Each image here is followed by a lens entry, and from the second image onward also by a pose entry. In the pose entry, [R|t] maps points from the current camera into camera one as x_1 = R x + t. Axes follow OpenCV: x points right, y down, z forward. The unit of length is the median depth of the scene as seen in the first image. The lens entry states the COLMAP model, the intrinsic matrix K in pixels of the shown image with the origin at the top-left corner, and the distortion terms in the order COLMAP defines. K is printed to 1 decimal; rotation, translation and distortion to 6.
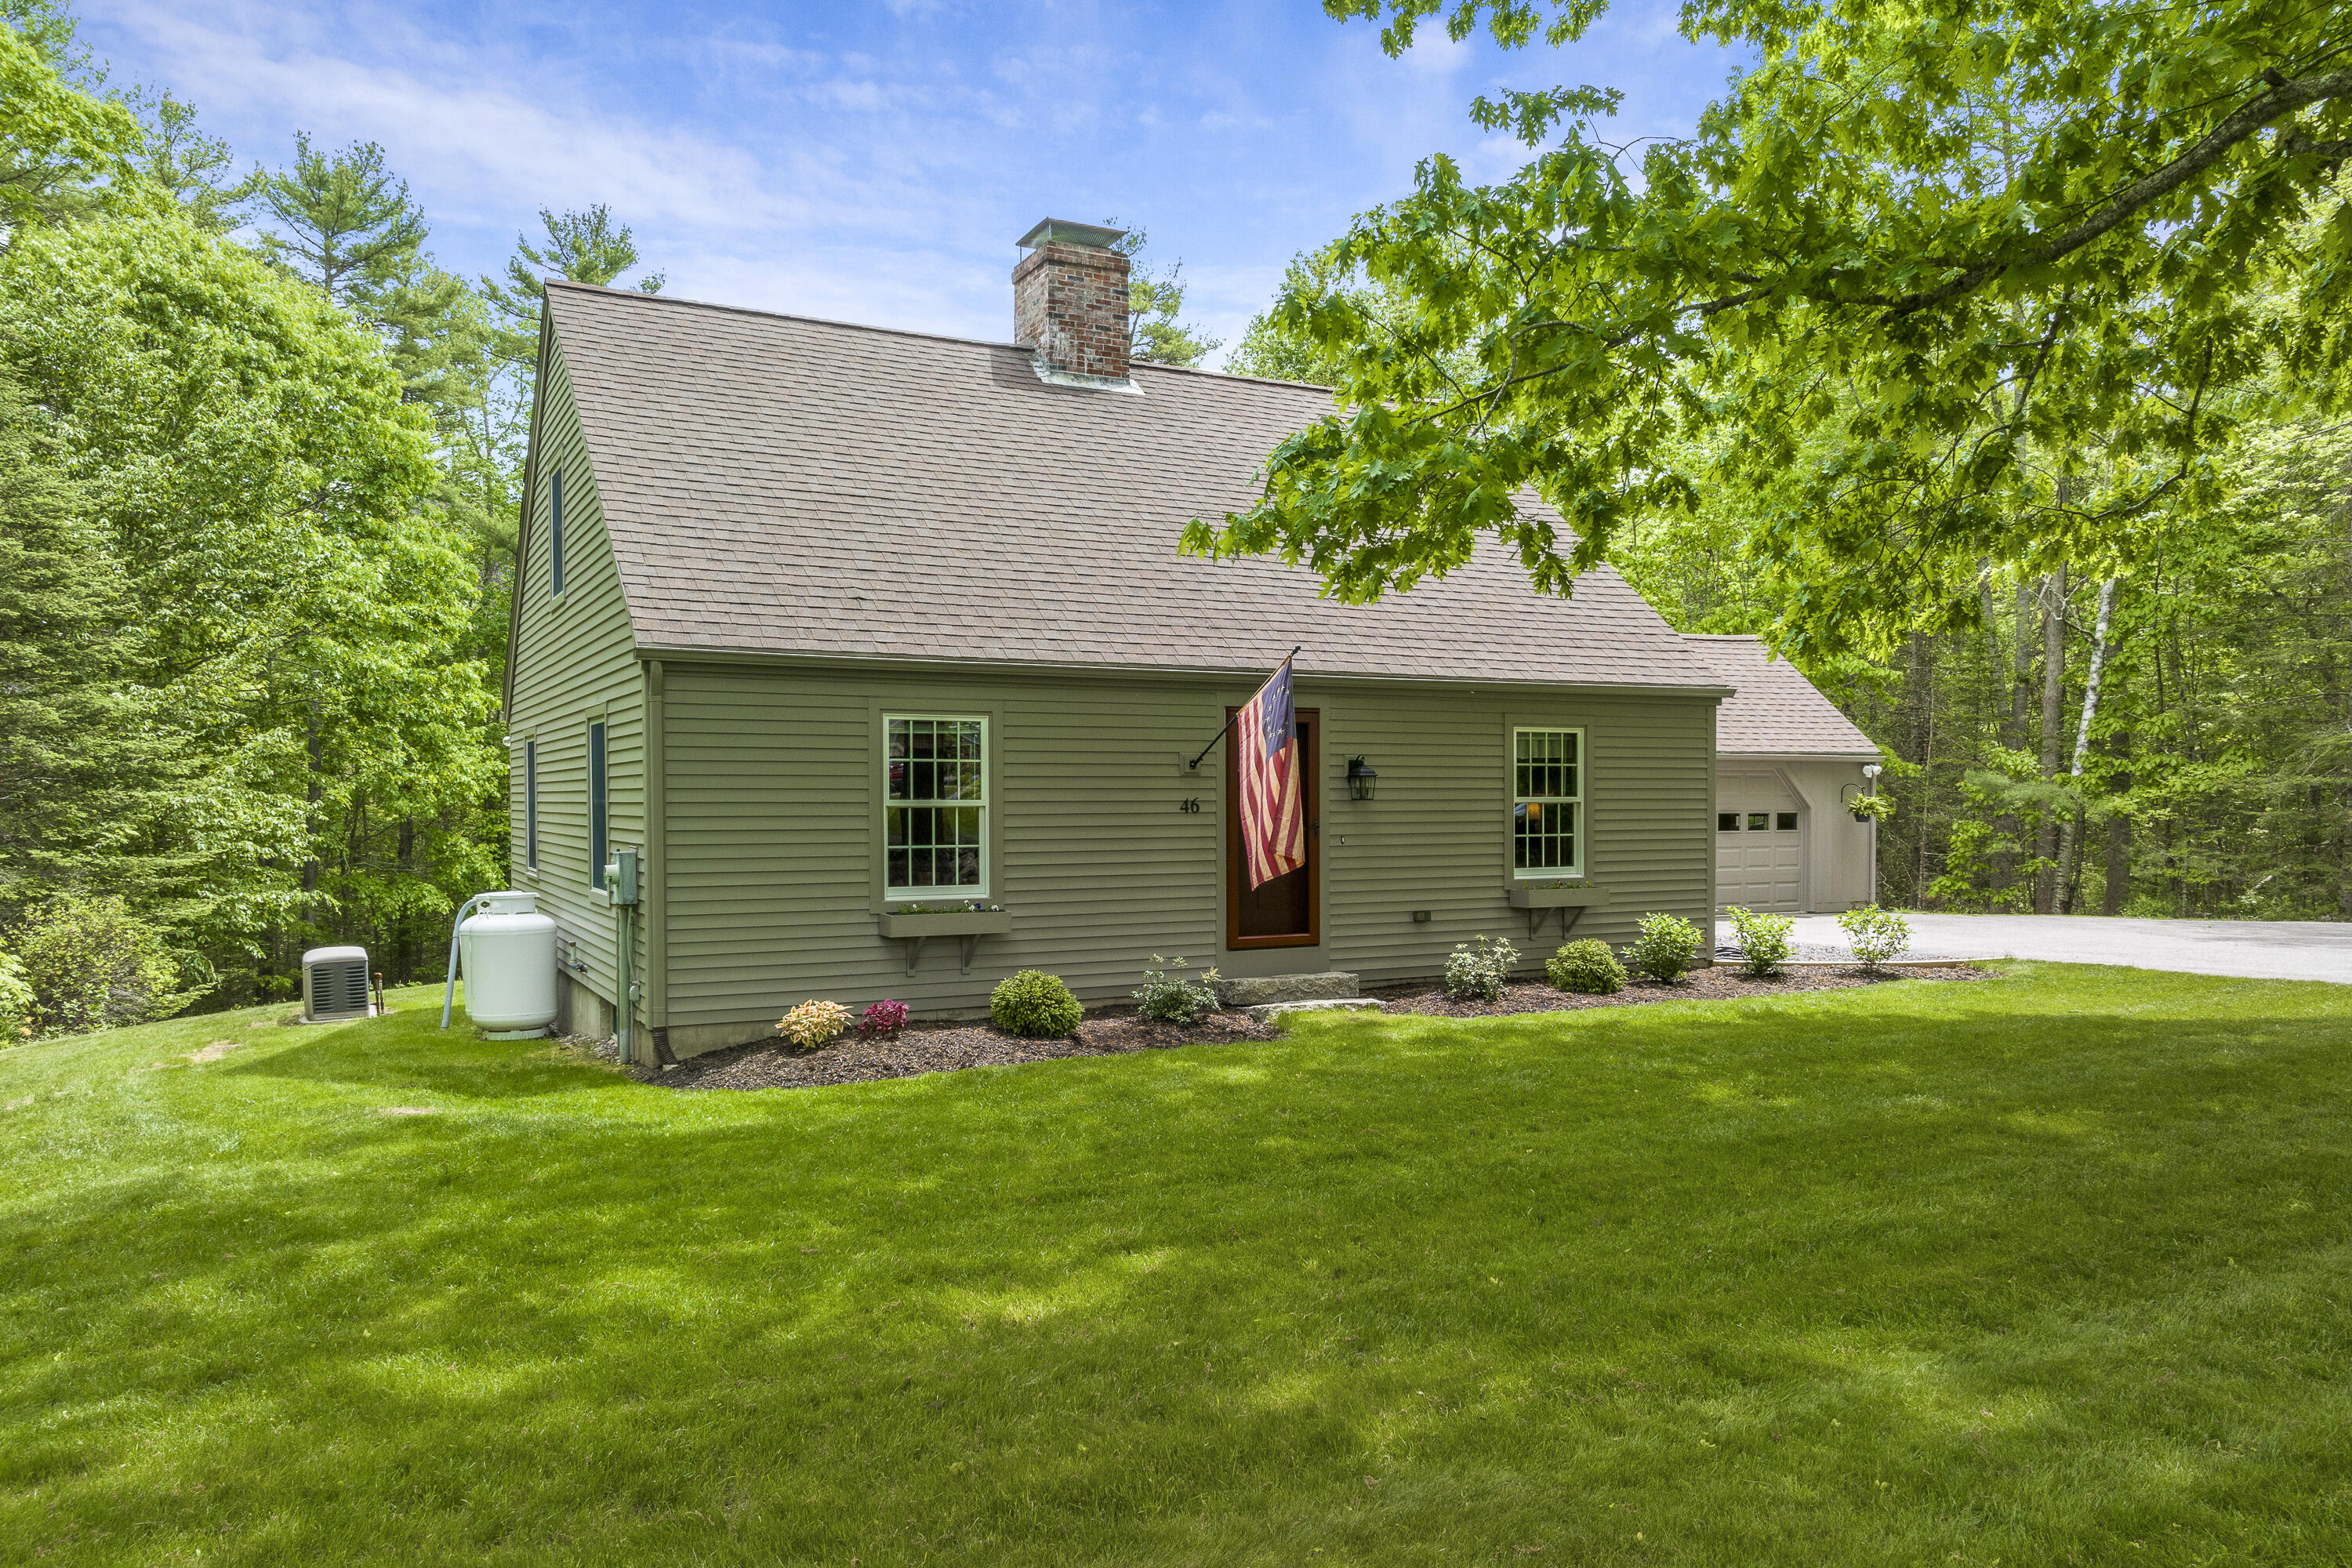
lens RADIAL K [[1629.7, 0, 1180.0], [0, 1629.7, 833.7], [0, 0, 1]] dist [-0.005653, -0.003358]
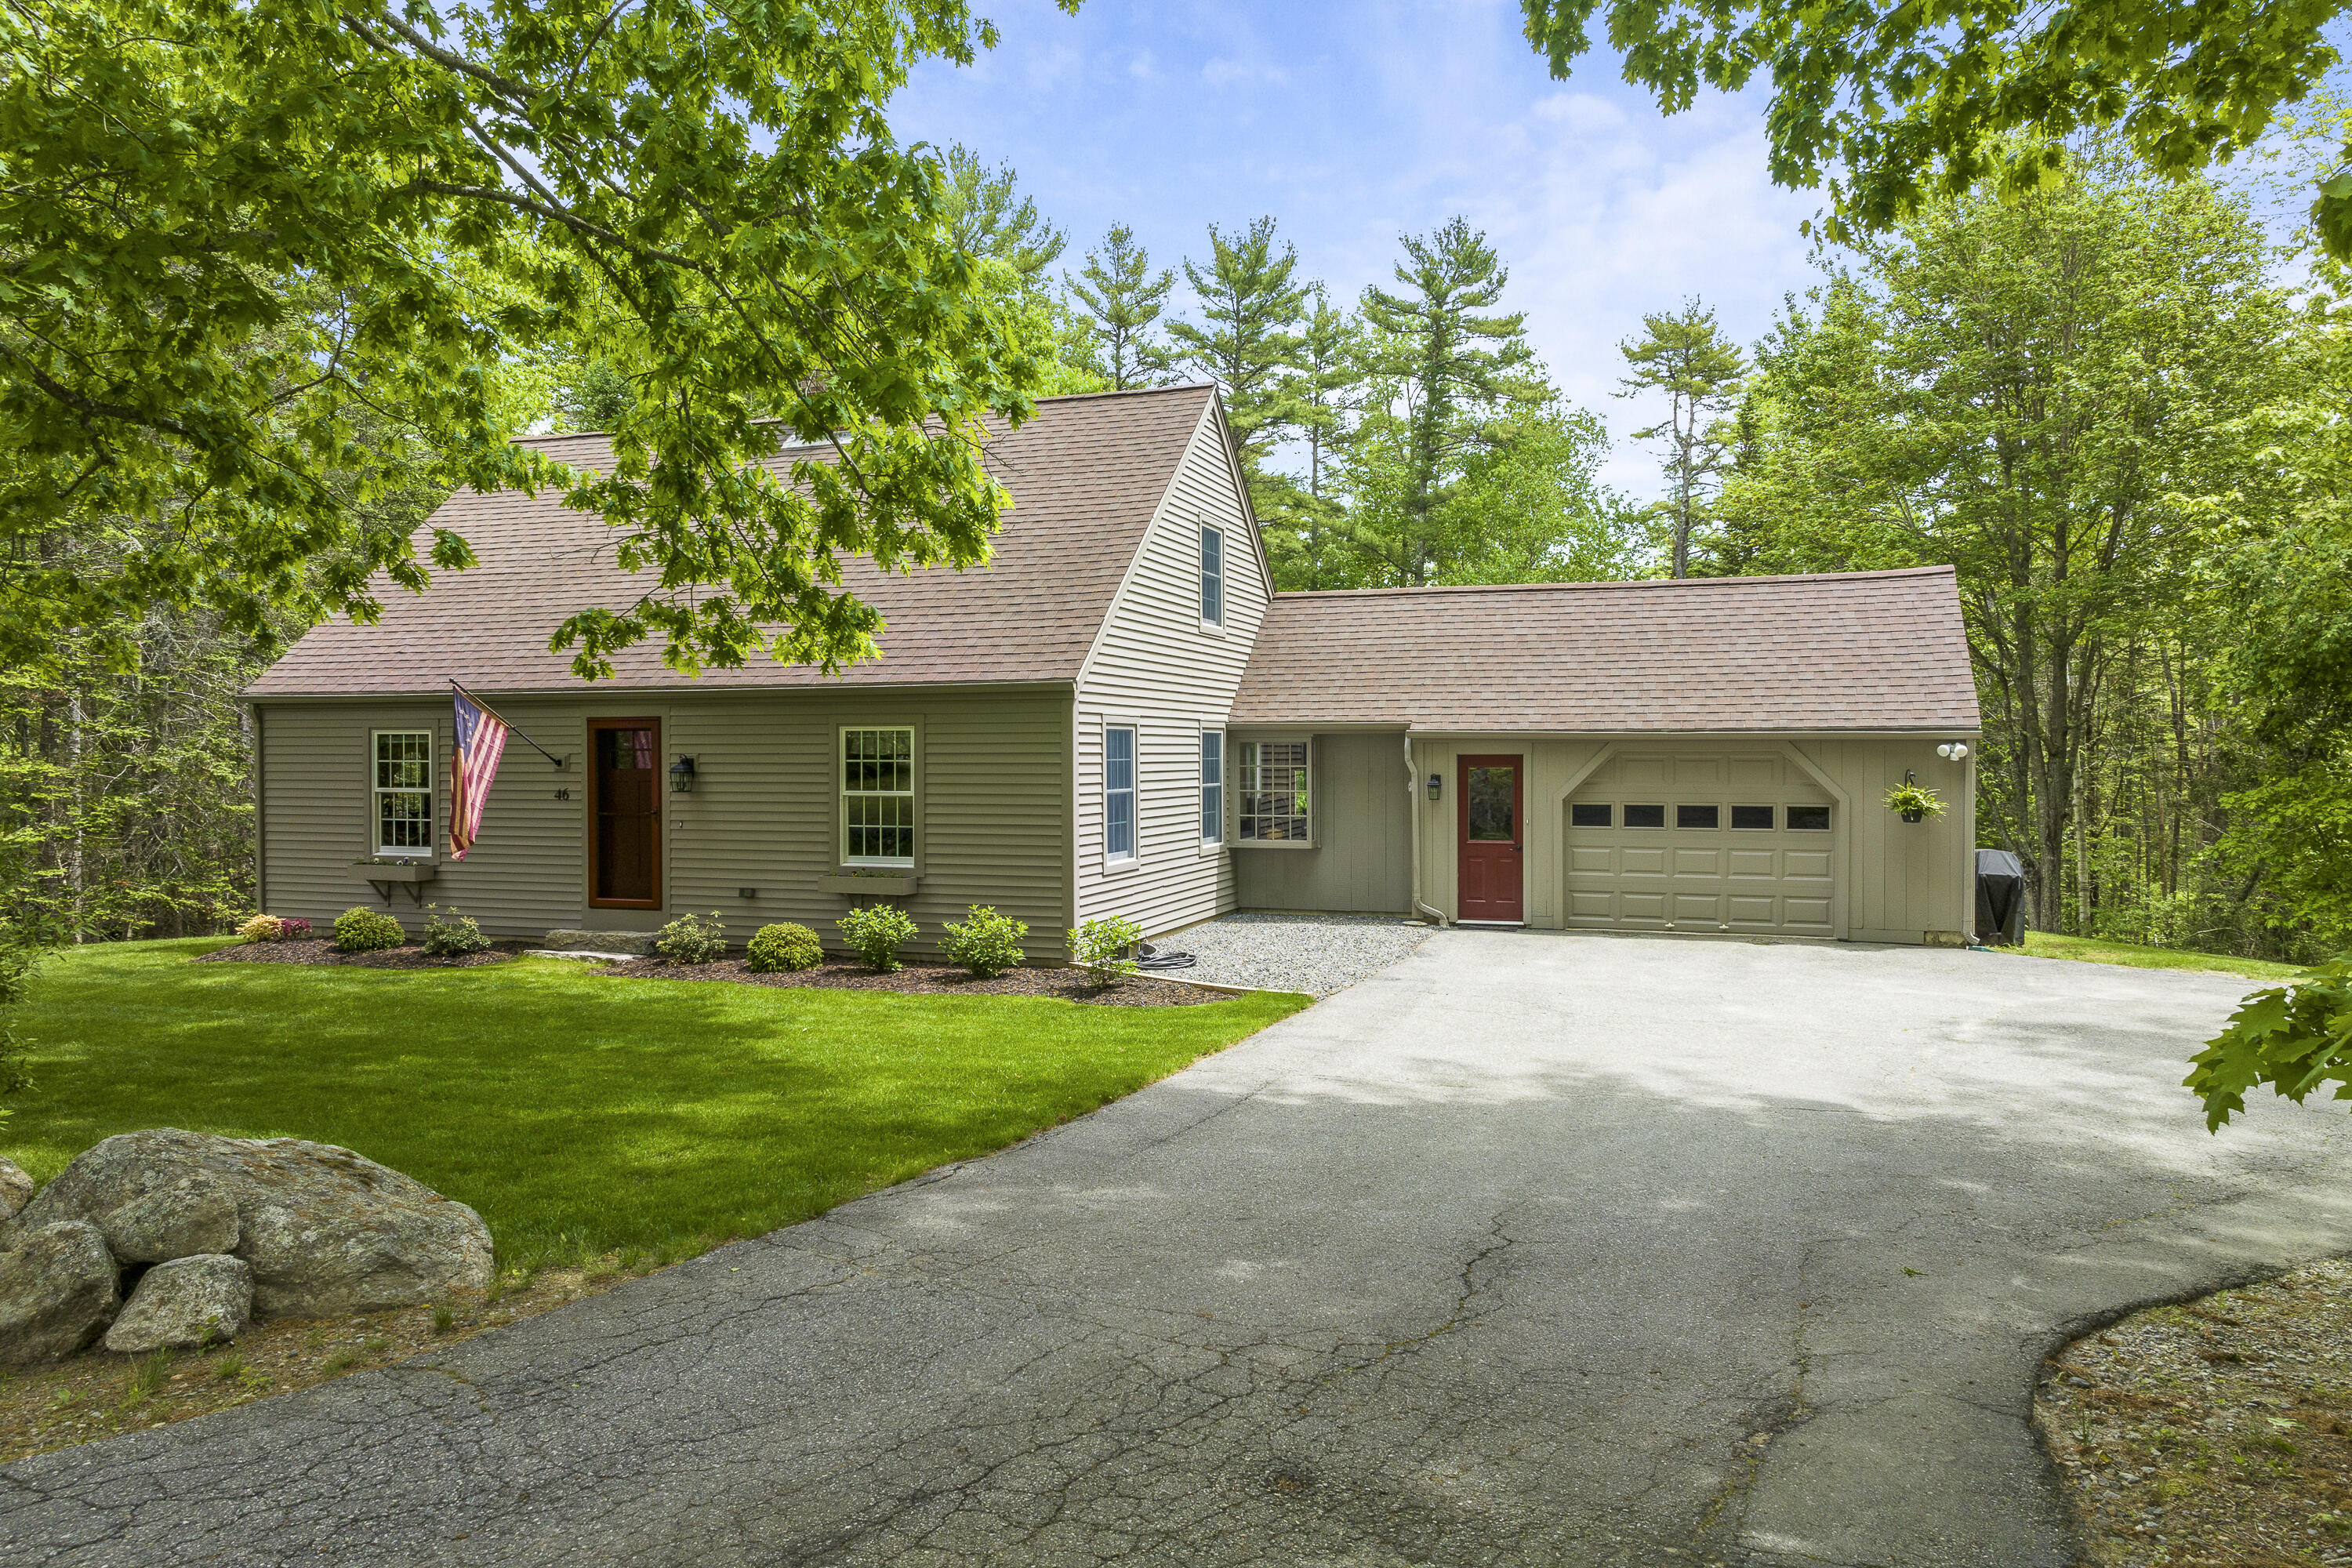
lens RADIAL K [[1630.5, 0, 1168.4], [0, 1630.5, 776.0], [0, 0, 1]] dist [0.003190, -0.034337]
pose [[0.682095, 0.011601, -0.731171, 1.211373], [-0.016175, 0.999869, 0.000775, -0.038324], [0.731084, 0.011298, 0.682194, 0.435125]]
